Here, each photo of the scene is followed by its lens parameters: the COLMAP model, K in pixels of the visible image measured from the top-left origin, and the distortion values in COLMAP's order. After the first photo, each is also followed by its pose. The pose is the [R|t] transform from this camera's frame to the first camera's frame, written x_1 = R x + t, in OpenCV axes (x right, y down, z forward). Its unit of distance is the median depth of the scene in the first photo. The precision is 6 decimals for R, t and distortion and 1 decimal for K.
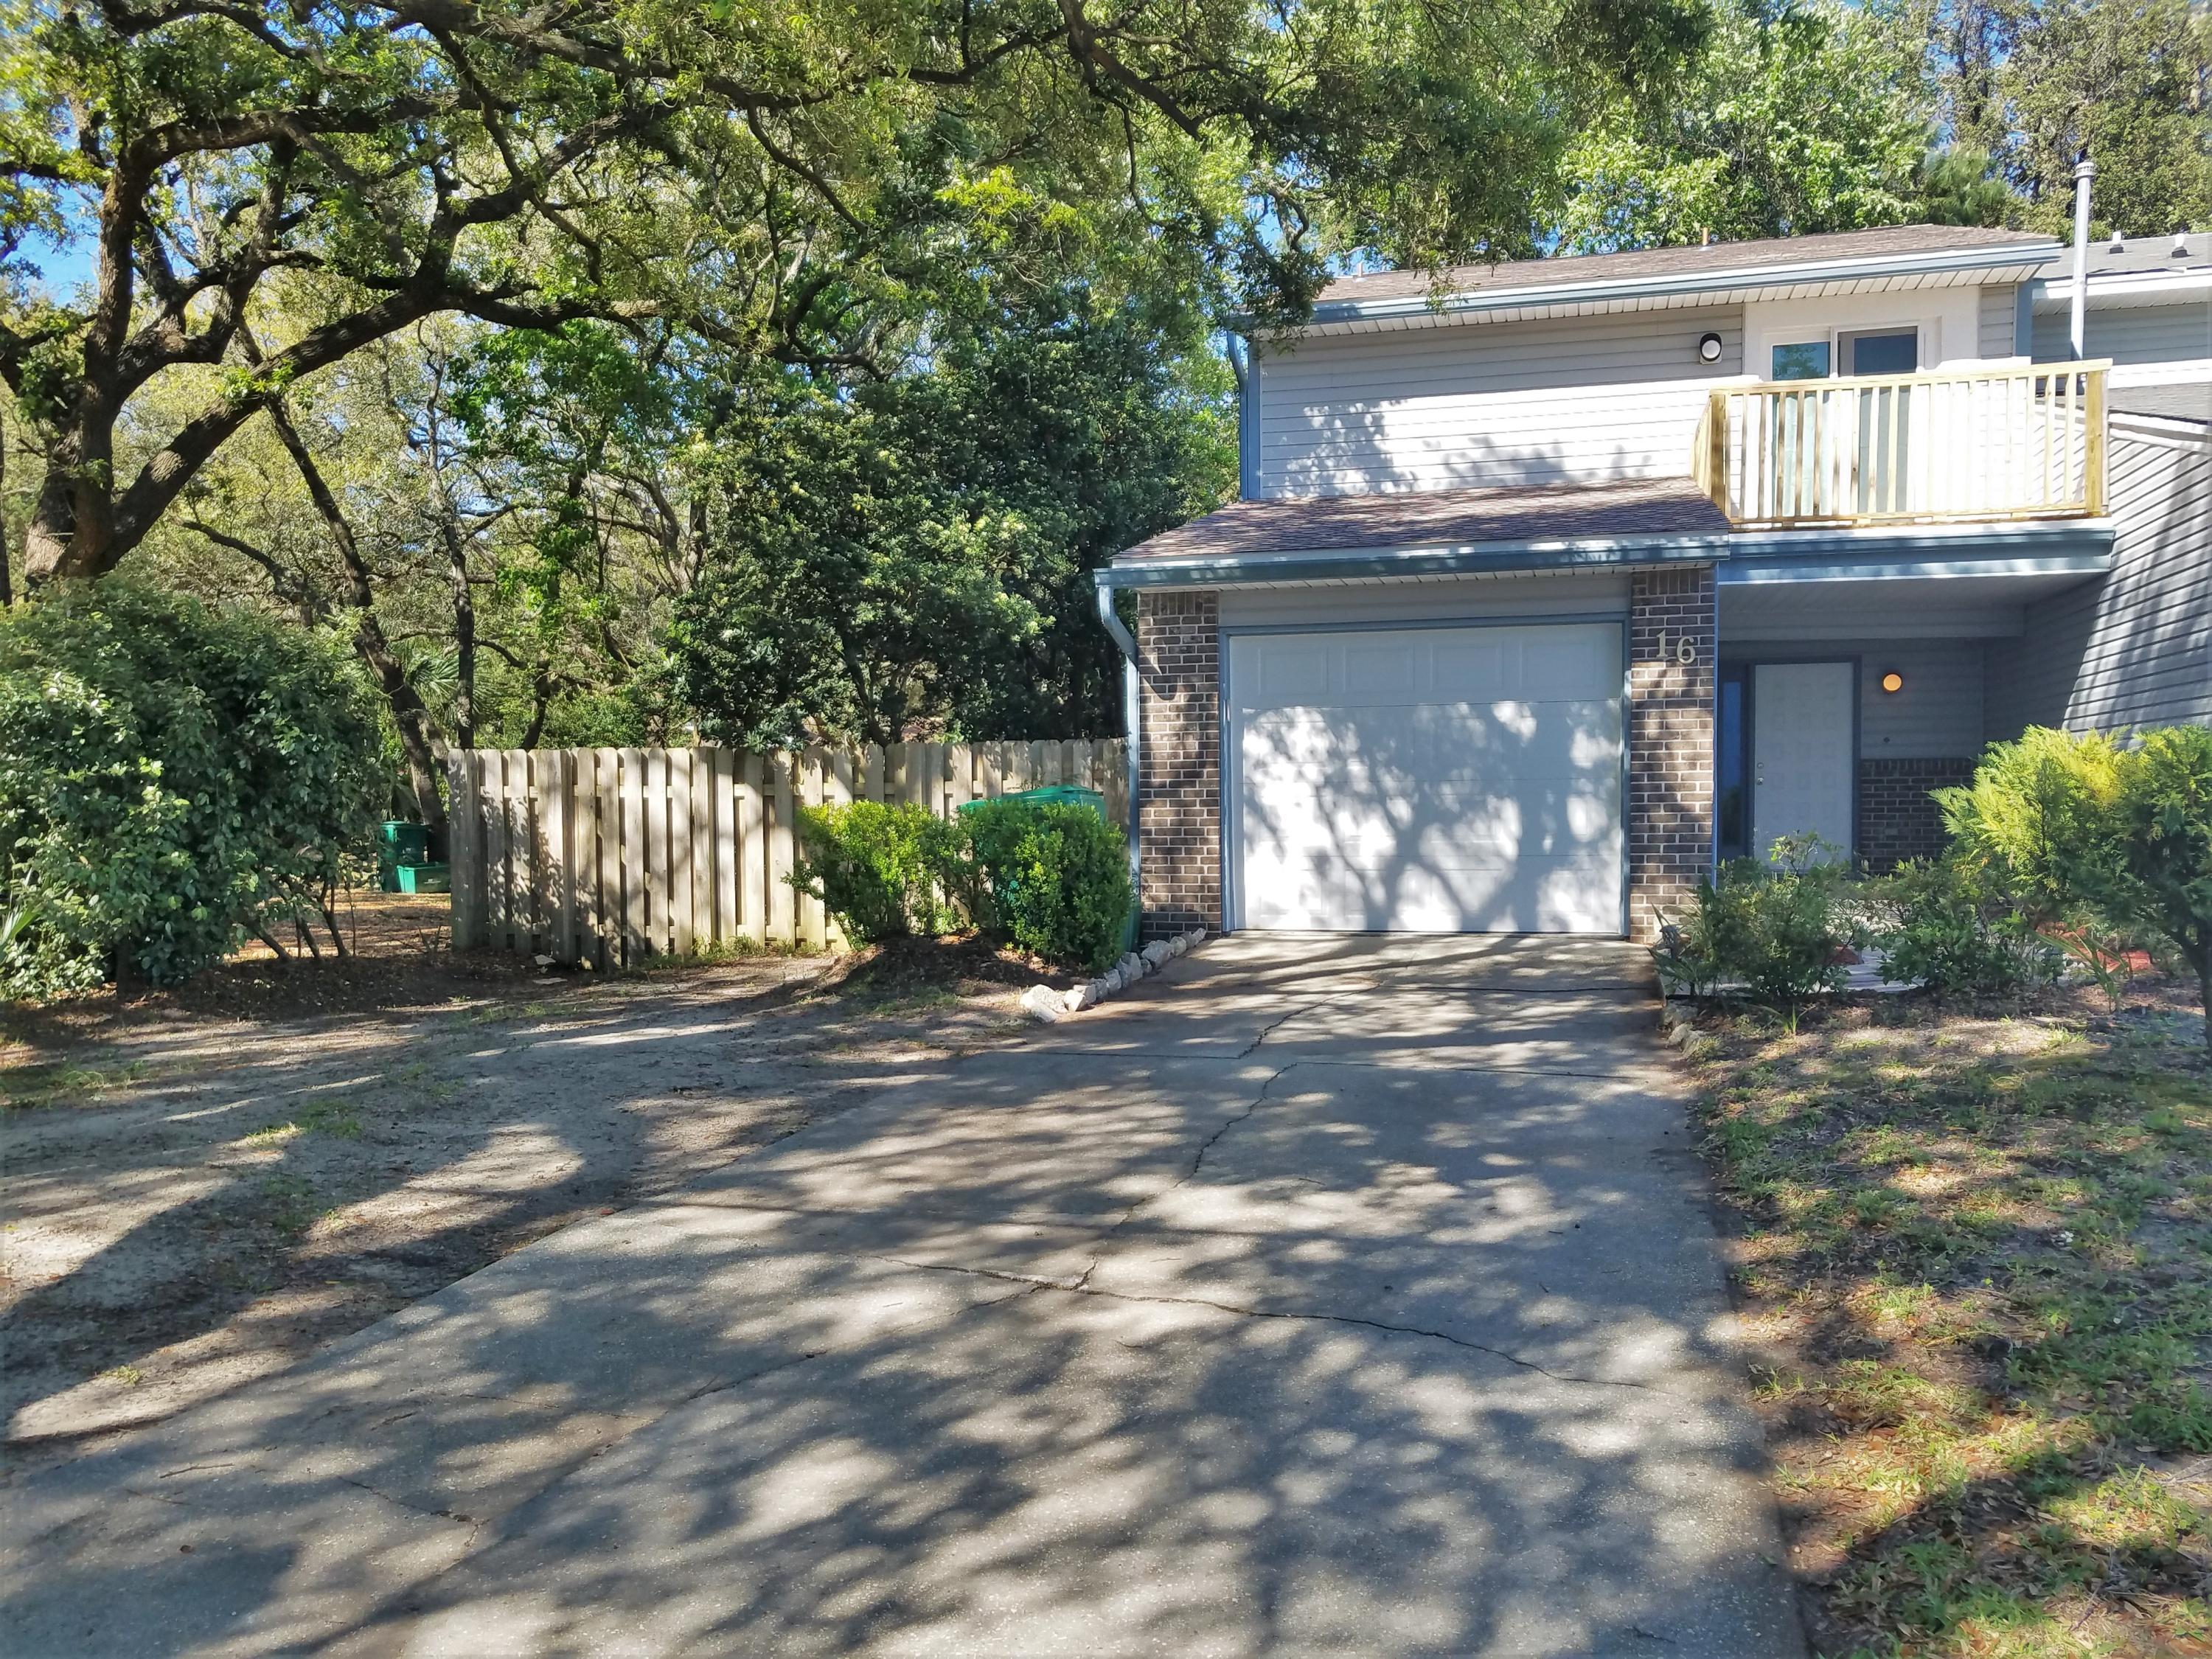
lens RADIAL K [[1758.4, 0, 1100.2], [0, 1758.4, 878.0], [0, 0, 1]] dist [-0.002898, -0.003638]
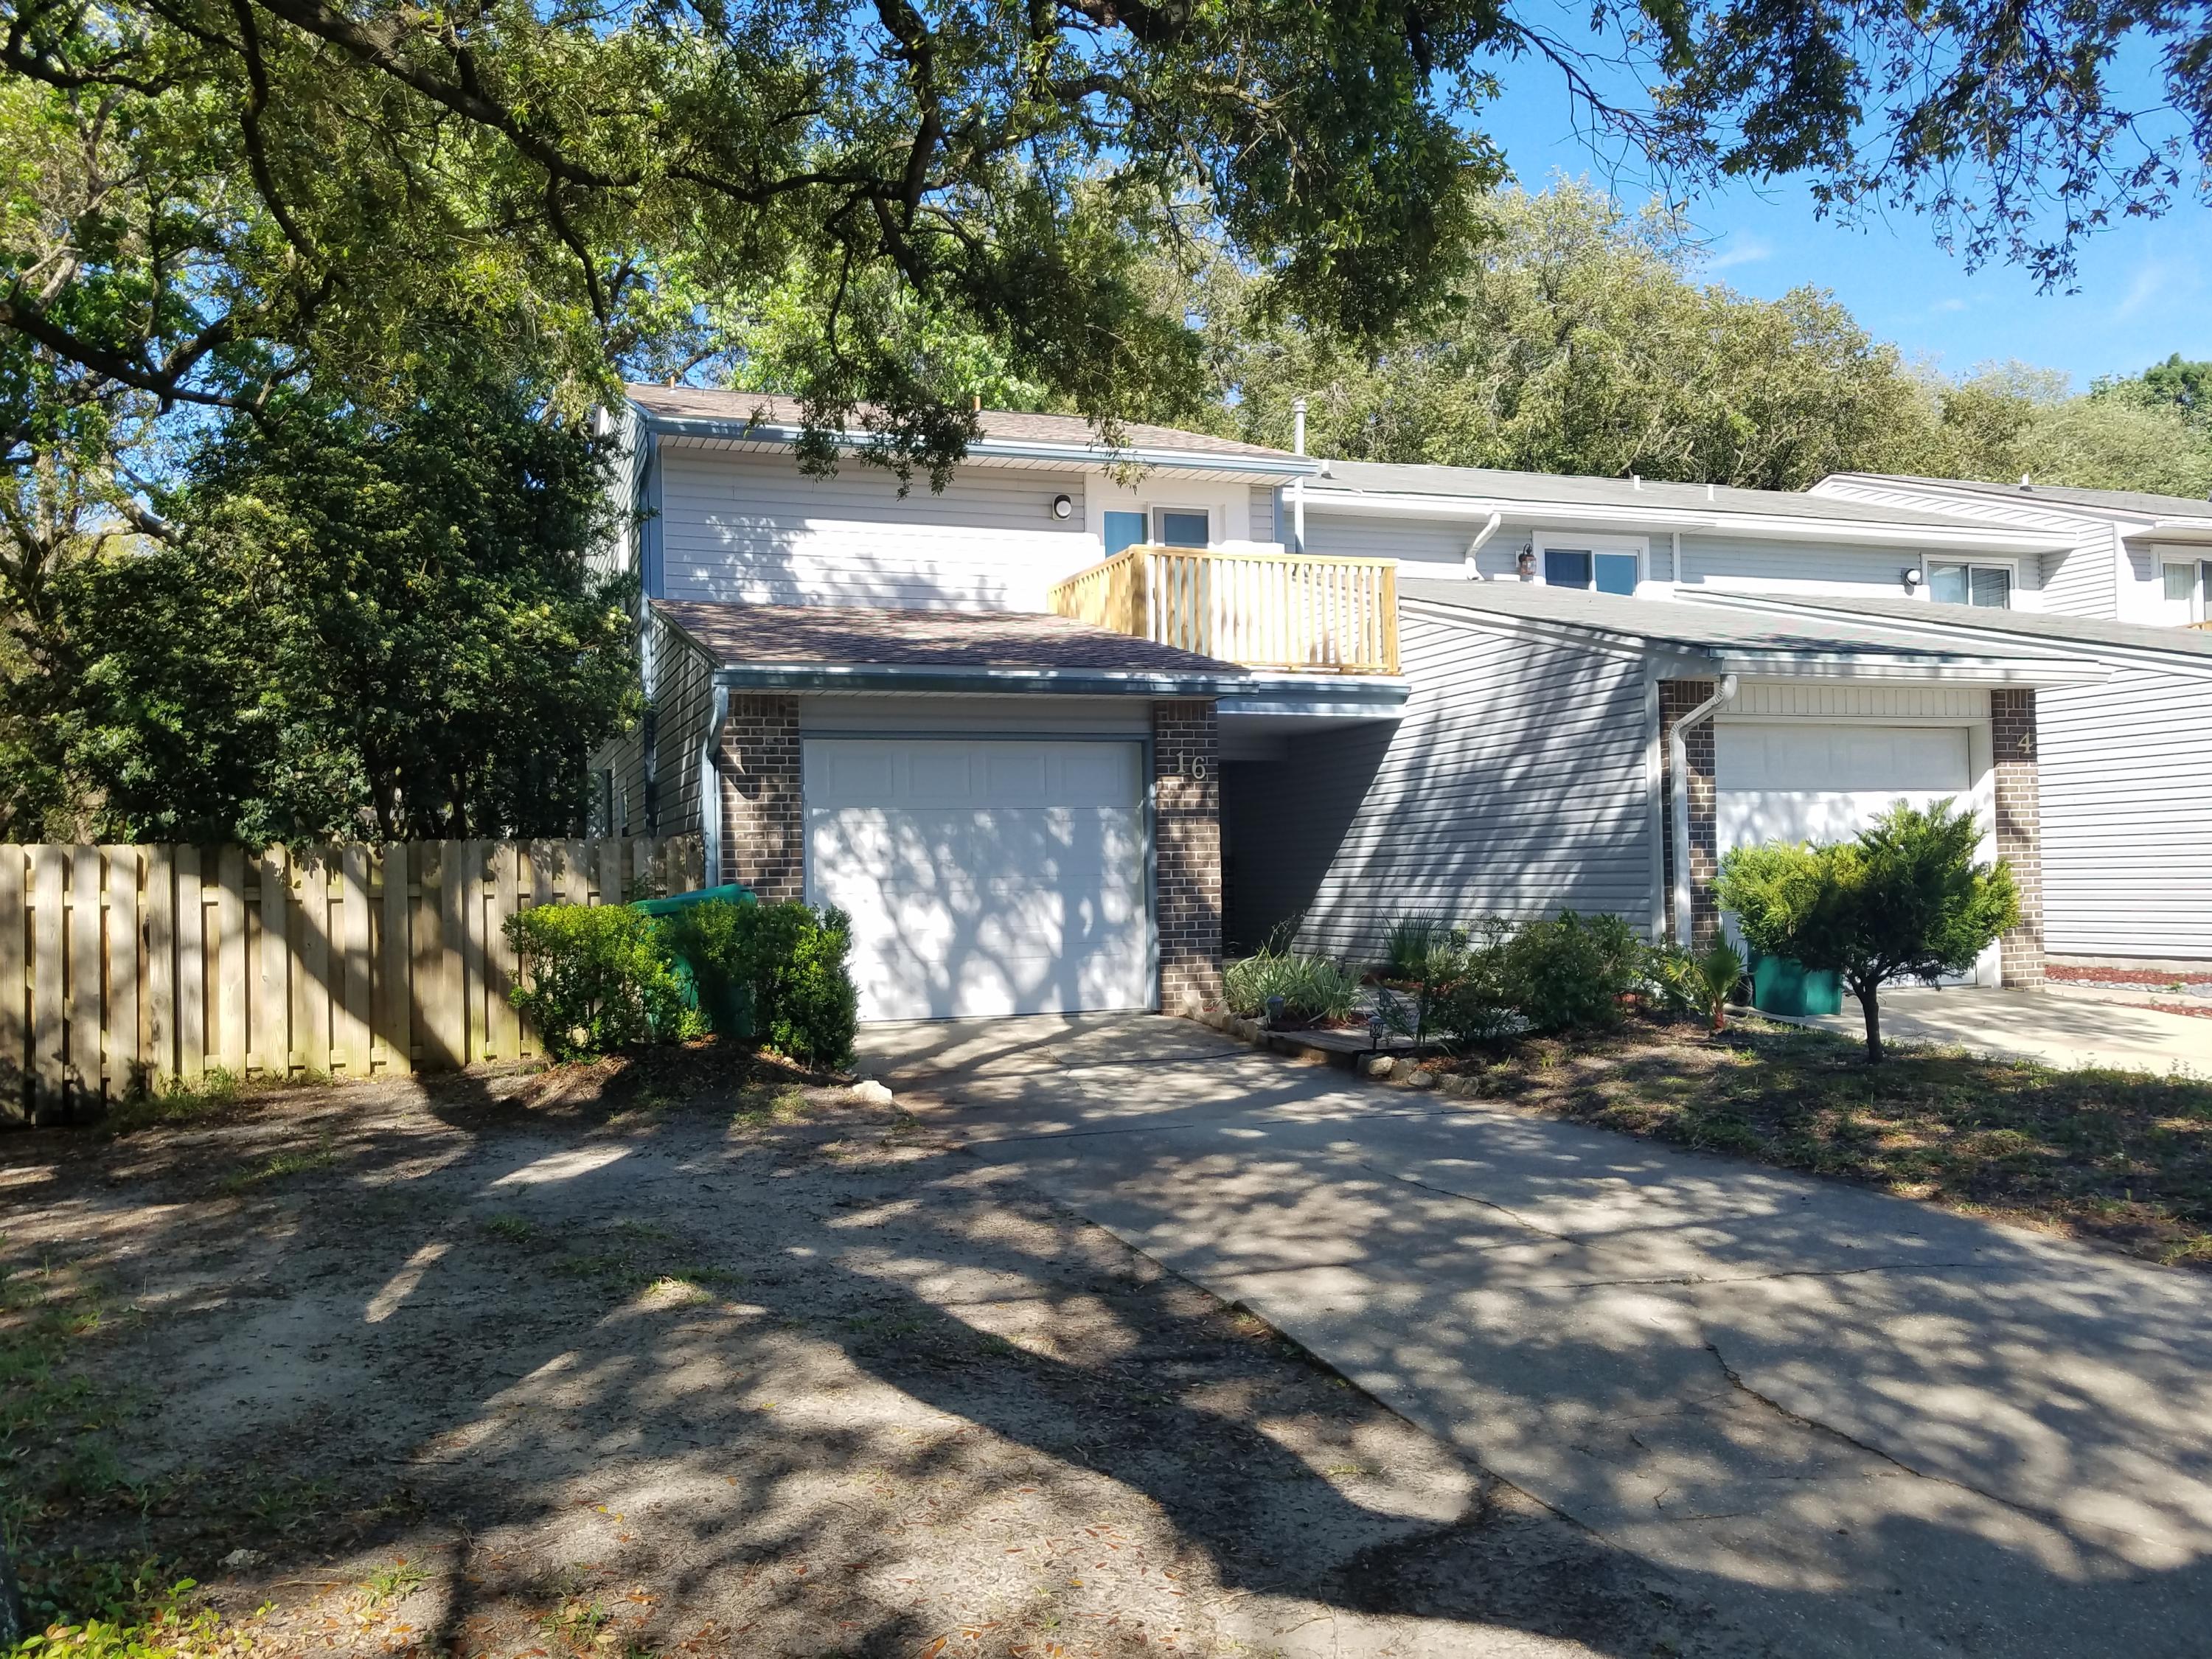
lens RADIAL K [[1756.3, 0, 1106.0], [0, 1756.3, 829.5], [0, 0, 1]] dist [0.024271, -0.000769]
pose [[0.807487, 0.009279, 0.589812, -0.392608], [0.038349, 0.996935, -0.068185, -0.007158], [-0.588637, 0.077677, 0.804657, 0.067519]]
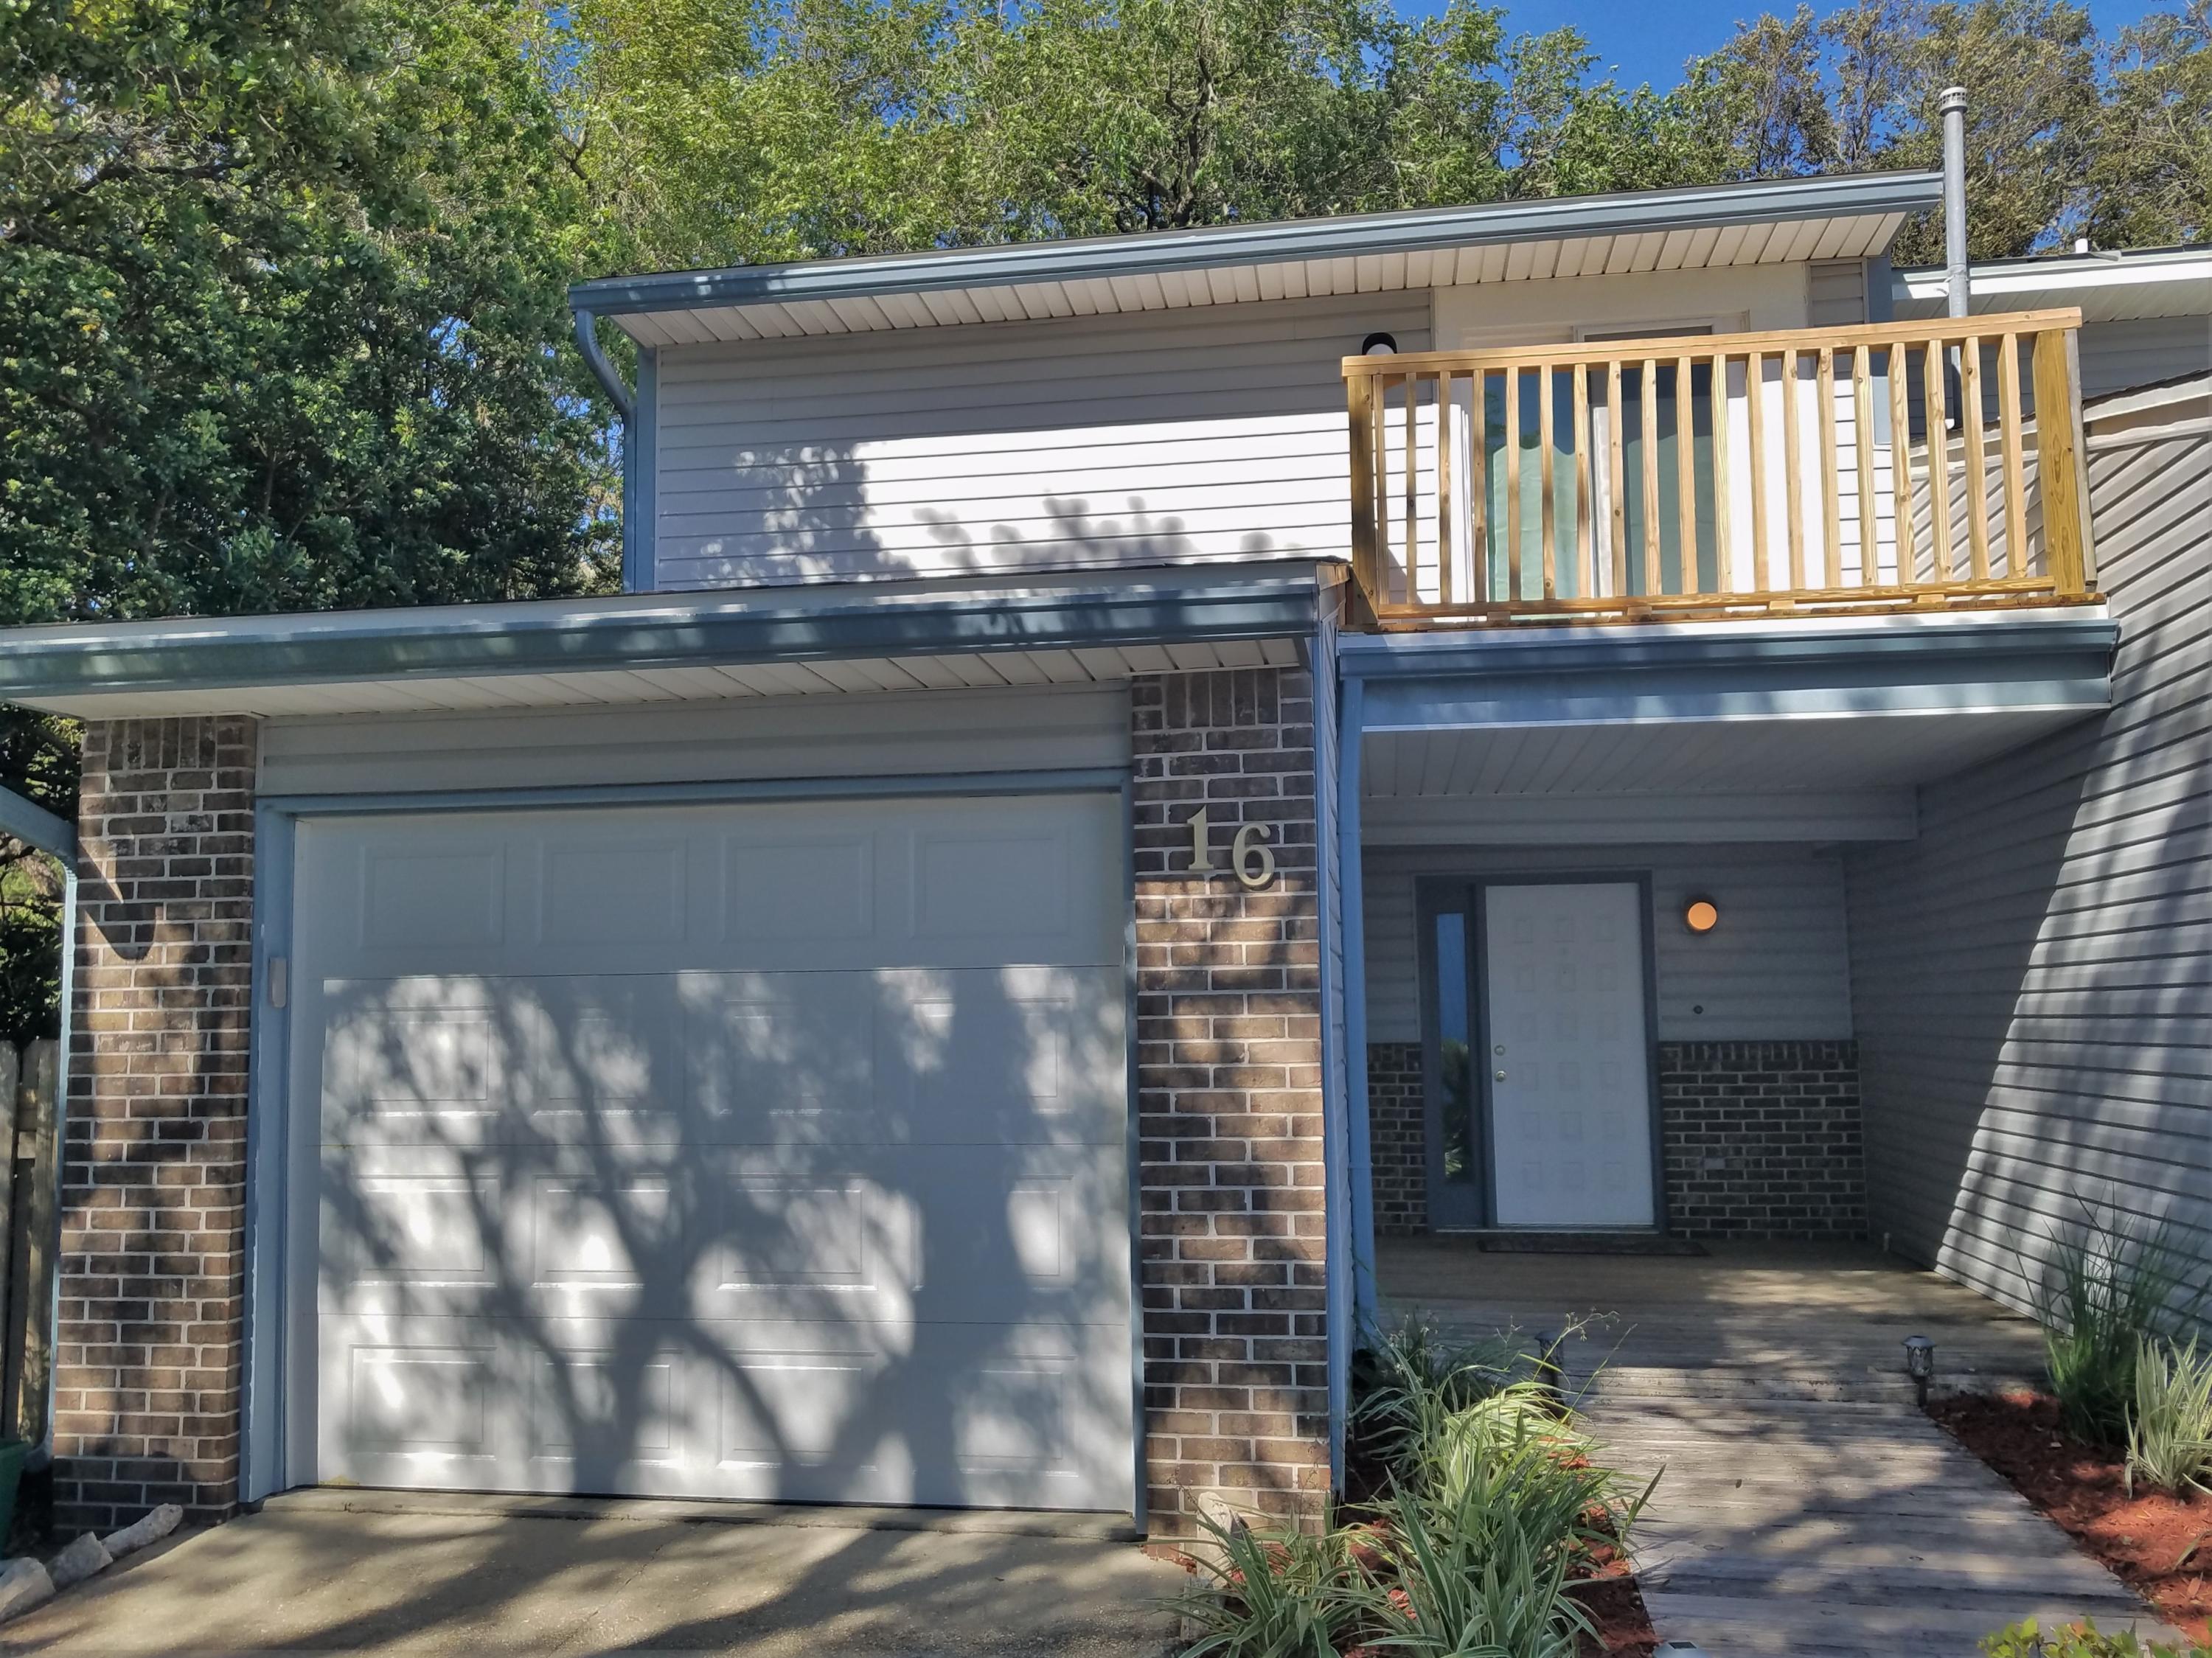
lens RADIAL K [[1881.1, 0, 1106.0], [0, 1881.1, 829.0], [0, 0, 1]] dist [-0.004678, -0.002251]
pose [[0.992818, 0.010309, 0.119189, 0.222889], [0.007234, 0.989285, -0.145819, -0.063116], [-0.119415, 0.145634, 0.982105, 0.505053]]
